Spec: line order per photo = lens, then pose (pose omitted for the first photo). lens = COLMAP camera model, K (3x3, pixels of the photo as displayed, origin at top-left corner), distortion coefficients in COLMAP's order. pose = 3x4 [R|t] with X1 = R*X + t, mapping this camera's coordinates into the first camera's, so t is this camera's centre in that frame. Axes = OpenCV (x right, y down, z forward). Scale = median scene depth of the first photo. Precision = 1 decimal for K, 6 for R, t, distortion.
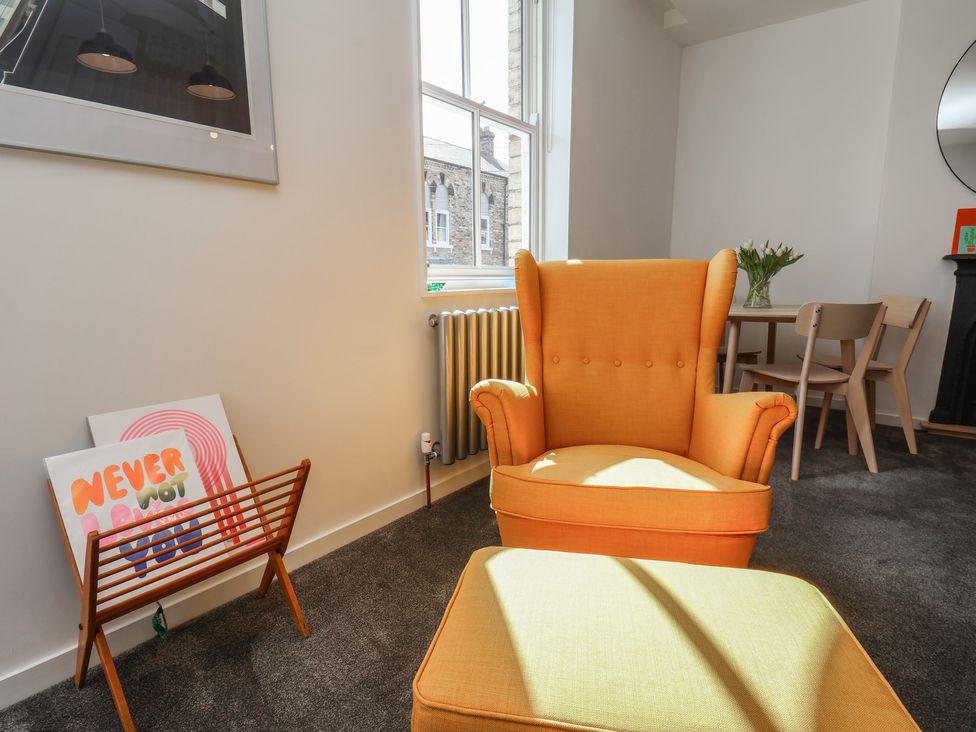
lens RADIAL K [[517.2, 0, 489.7], [0, 517.2, 373.5], [0, 0, 1]] dist [-0.000749, -0.013337]
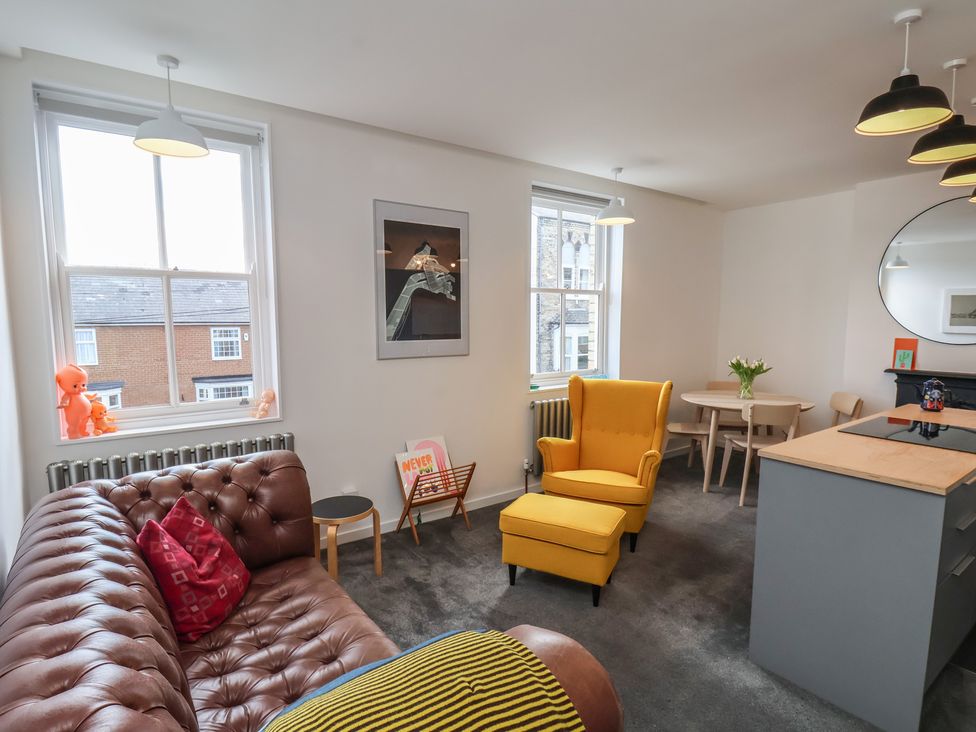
lens RADIAL K [[517.2, 0, 489.7], [0, 517.2, 373.5], [0, 0, 1]] dist [-0.000749, -0.013337]
pose [[0.960554, 0.036012, -0.275752, 0.370336], [-0.056139, 0.996276, -0.065445, -0.103421], [0.272369, 0.078344, 0.958998, -1.315369]]
